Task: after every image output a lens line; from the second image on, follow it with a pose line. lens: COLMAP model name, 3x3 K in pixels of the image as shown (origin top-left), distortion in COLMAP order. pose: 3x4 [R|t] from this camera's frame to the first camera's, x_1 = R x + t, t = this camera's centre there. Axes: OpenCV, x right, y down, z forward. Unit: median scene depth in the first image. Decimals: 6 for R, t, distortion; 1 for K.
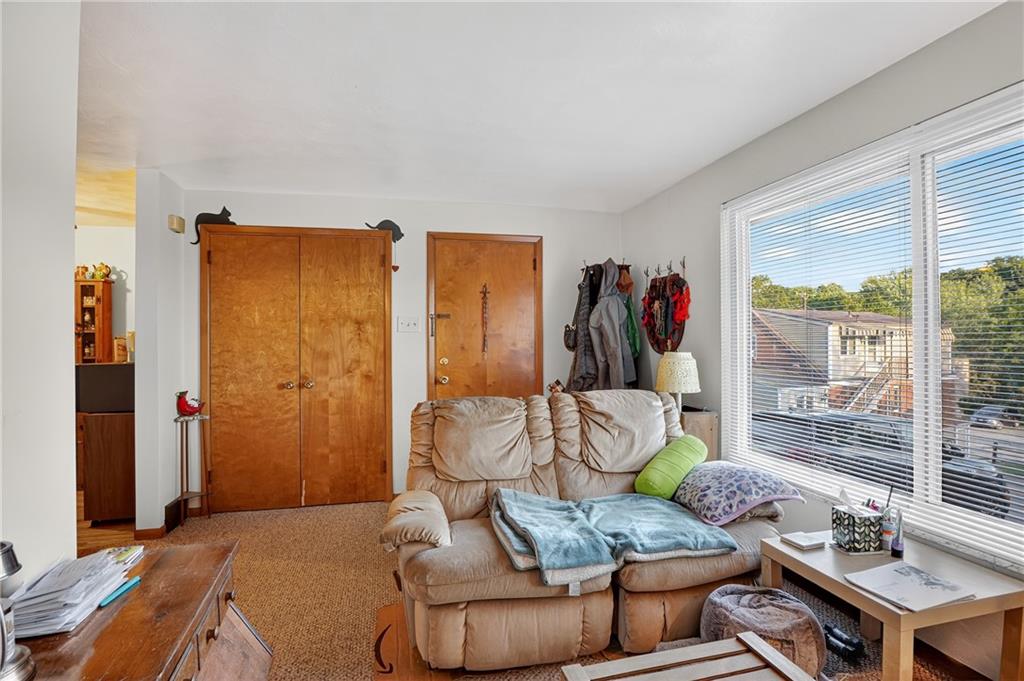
lens RADIAL K [[500.6, 0, 508.7], [0, 500.6, 341.6], [0, 0, 1]] dist [-0.039079, 0.008210]
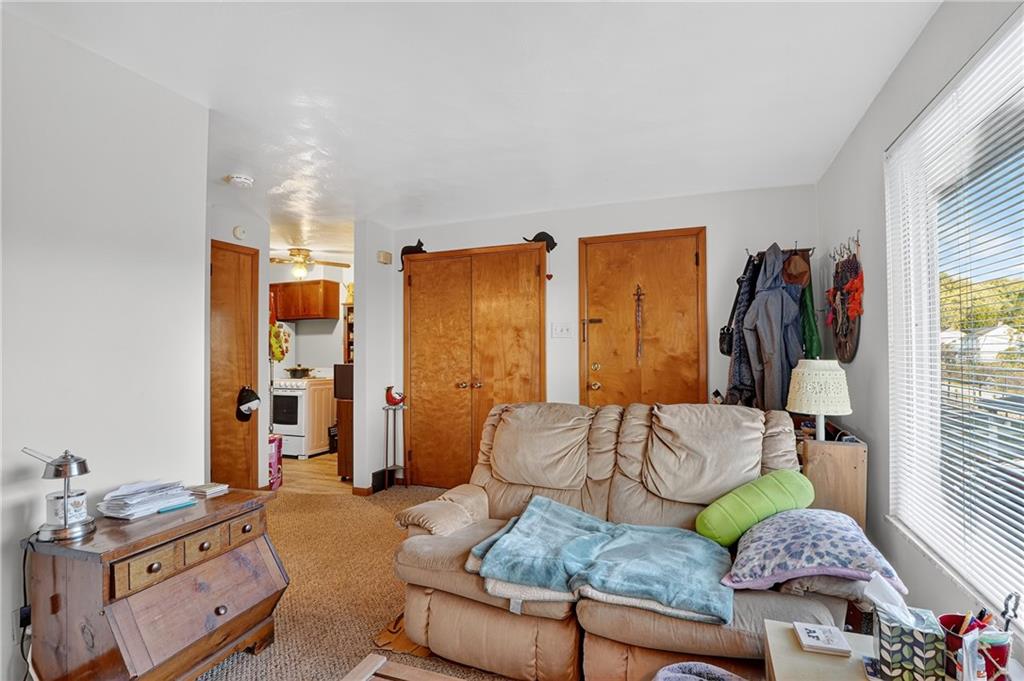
lens RADIAL K [[500.6, 0, 505.7], [0, 500.6, 341.5], [0, 0, 1]] dist [-0.039079, 0.008210]
pose [[0.816677, -0.010004, -0.577009, 0.379697], [0.004241, 0.999927, -0.011335, -0.000311], [0.577080, 0.006810, 0.816659, 0.115775]]
